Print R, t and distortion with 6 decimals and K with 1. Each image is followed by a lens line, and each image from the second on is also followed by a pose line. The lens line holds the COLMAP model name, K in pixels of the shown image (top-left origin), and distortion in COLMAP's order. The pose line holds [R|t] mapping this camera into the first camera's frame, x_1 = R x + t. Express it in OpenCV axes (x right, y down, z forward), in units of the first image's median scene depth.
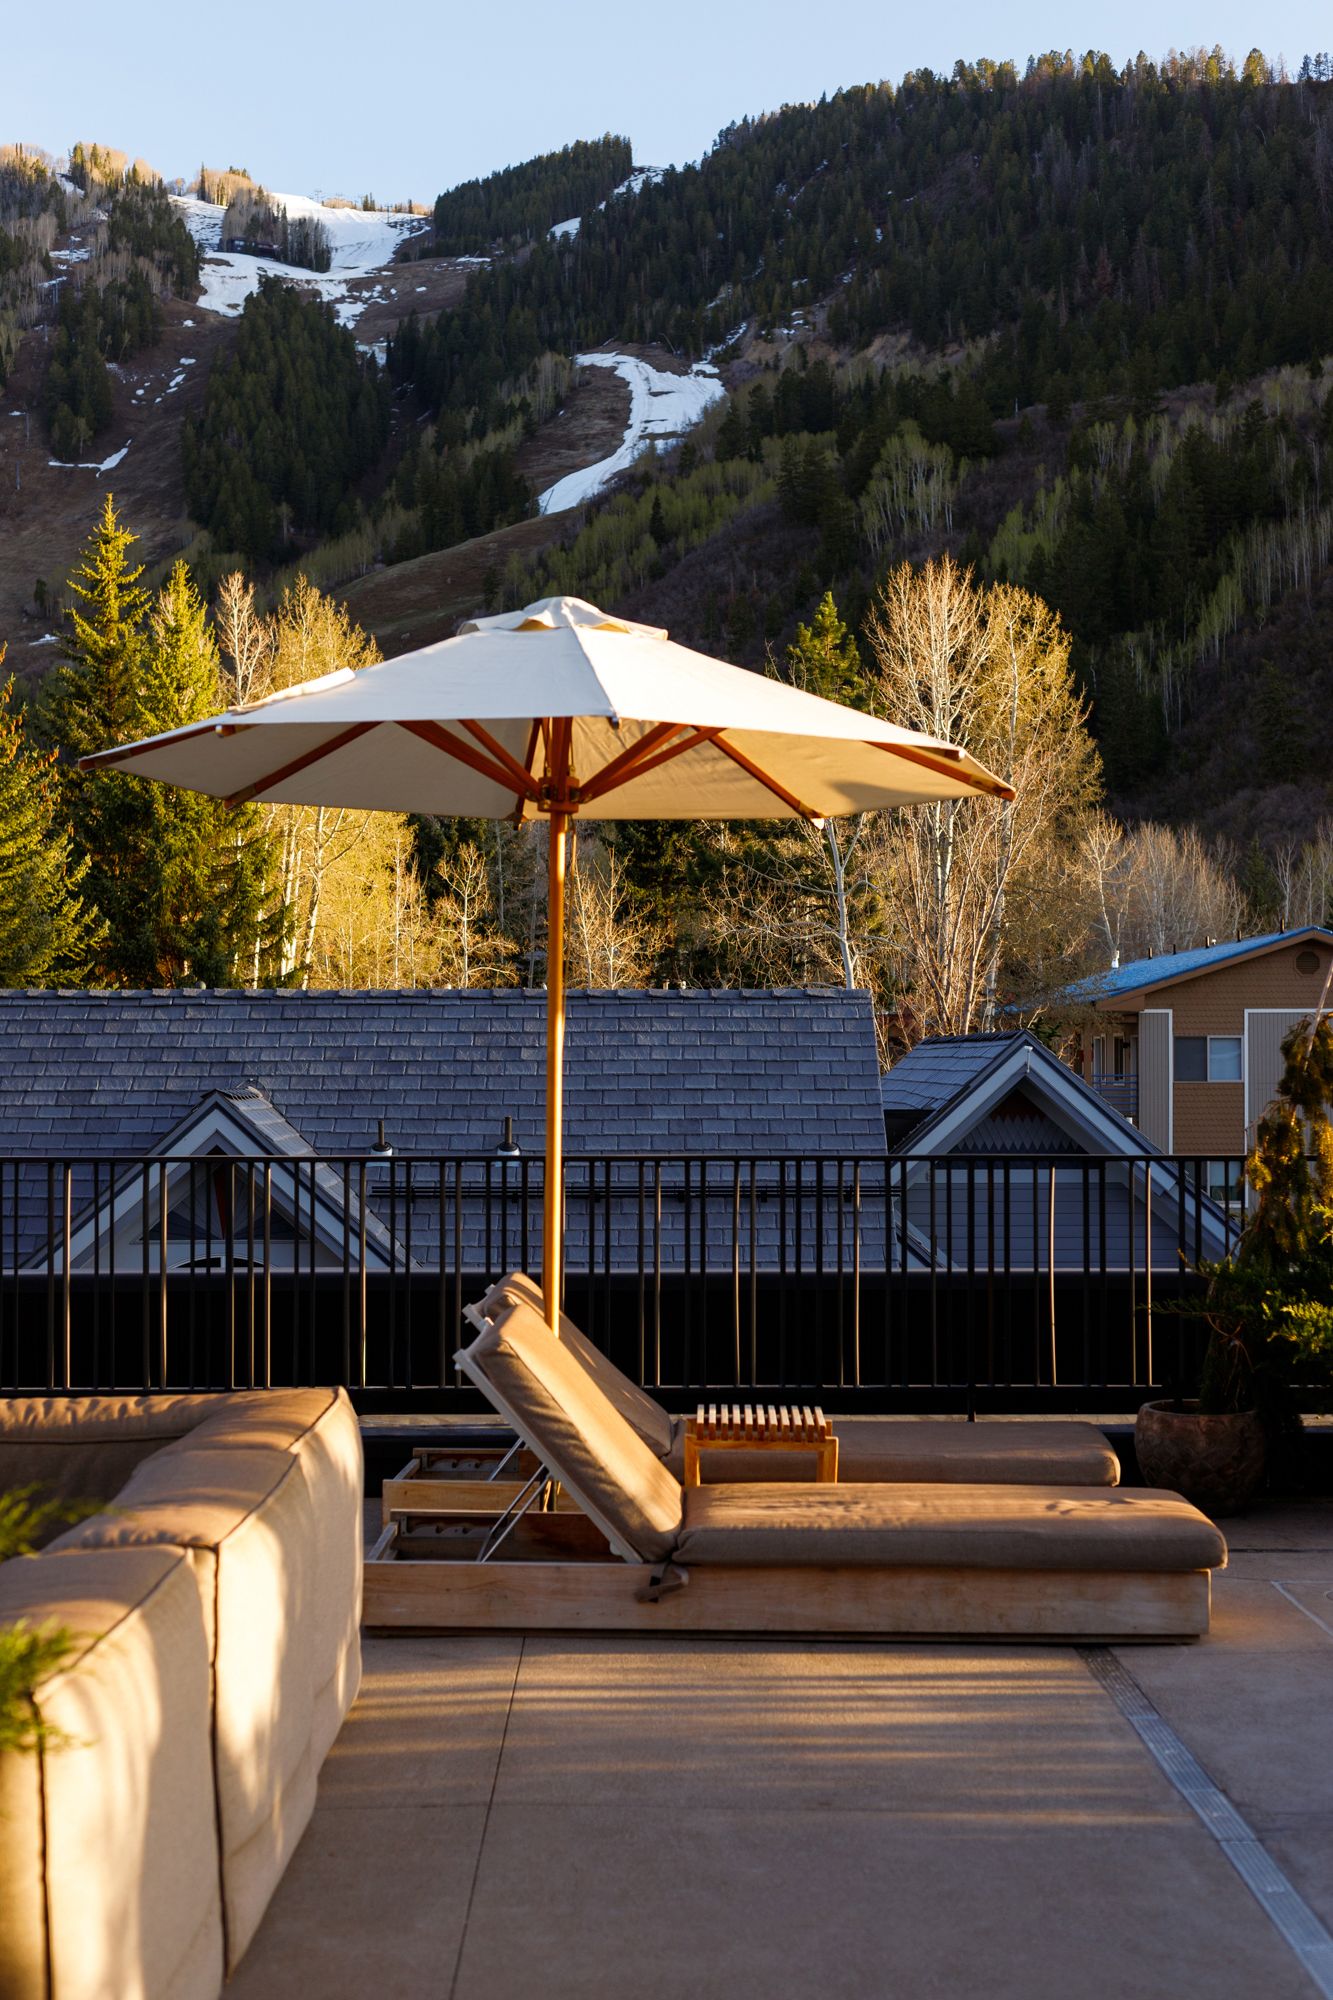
lens RADIAL K [[2780.9, 0, 669.1], [0, 2780.9, 996.2], [0, 0, 1]] dist [-0.013930, 0.000000]
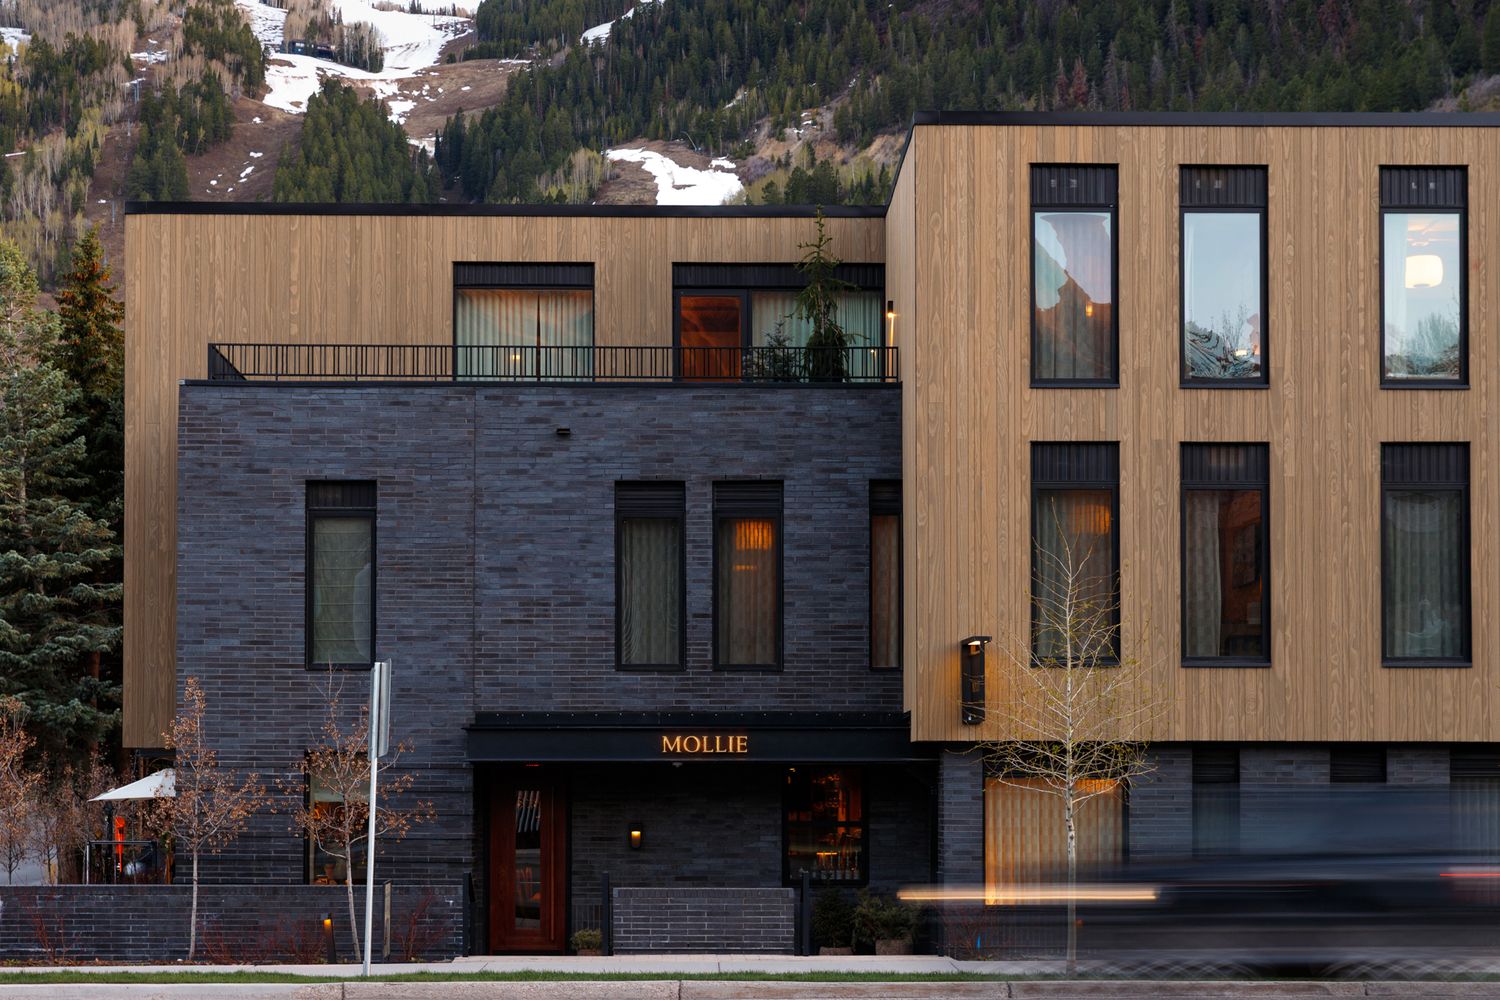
lens RADIAL K [[2835.1, 0, 749.8], [0, 2835.1, 500.9], [0, 0, 1]] dist [-0.010032, 0.000000]
pose [[0.999734, 0.003671, 0.022782, -0.001744], [-0.001592, 0.995885, -0.090612, 0.010674], [-0.023021, 0.090552, 0.995626, -0.112788]]
